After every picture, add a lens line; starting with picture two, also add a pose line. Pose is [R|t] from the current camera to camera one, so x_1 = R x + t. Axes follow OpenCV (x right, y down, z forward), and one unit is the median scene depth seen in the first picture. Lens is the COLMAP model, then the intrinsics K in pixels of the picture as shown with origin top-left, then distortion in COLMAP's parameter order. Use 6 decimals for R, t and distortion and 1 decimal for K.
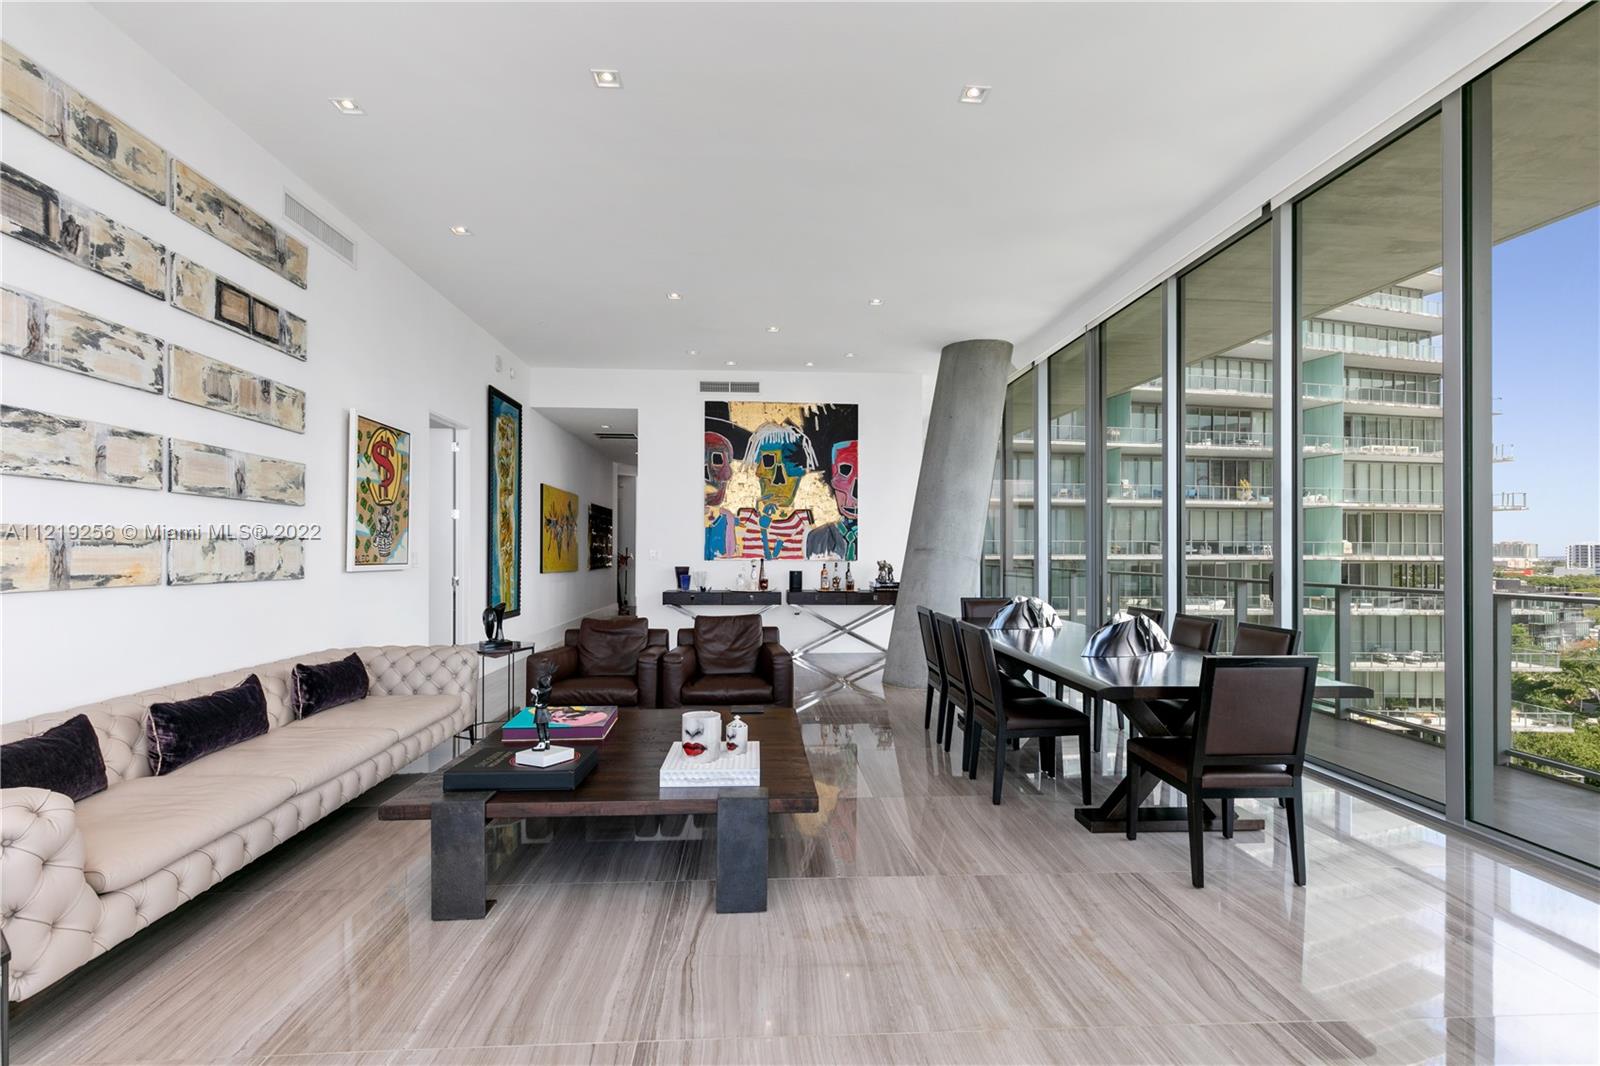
lens RADIAL K [[732.8, 0, 803.6], [0, 732.8, 537.1], [0, 0, 1]] dist [0.004974, 0.000676]
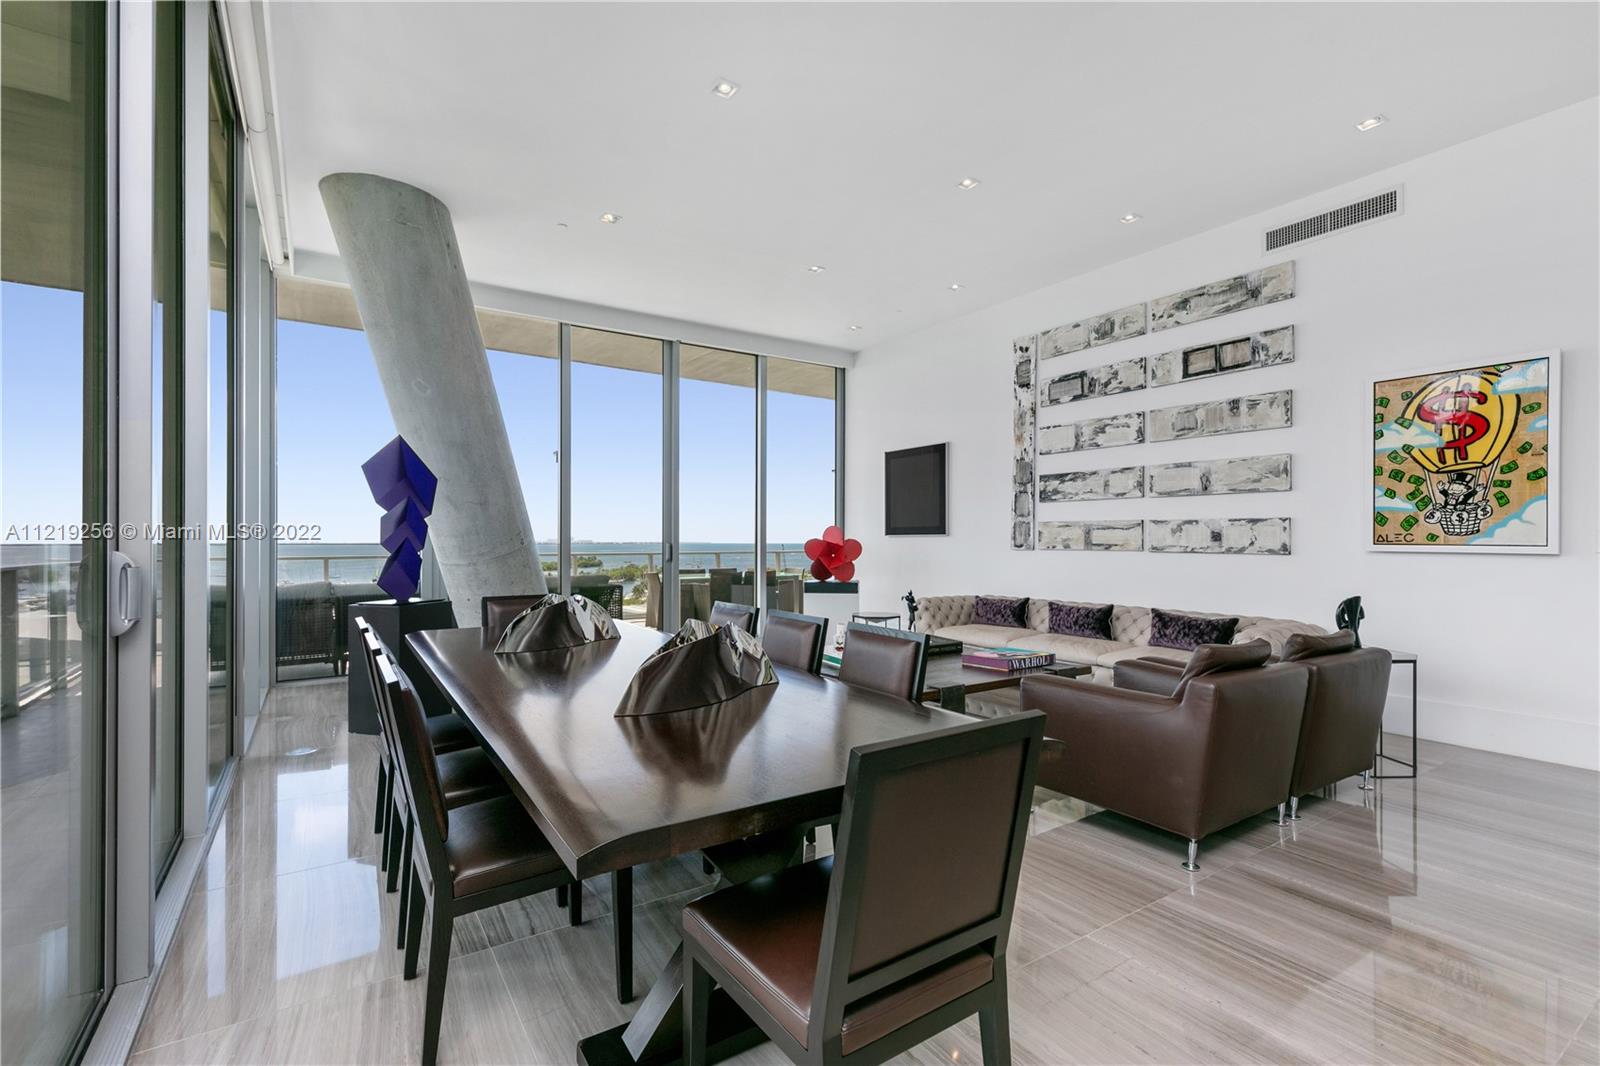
lens RADIAL K [[732.8, 0, 797.5], [0, 732.8, 542.0], [0, 0, 1]] dist [0.004974, 0.000676]
pose [[-0.873320, -0.008458, -0.487073, 0.629321], [0.000992, 0.999816, -0.019141, 0.068639], [0.487145, -0.017199, -0.873151, 1.918739]]
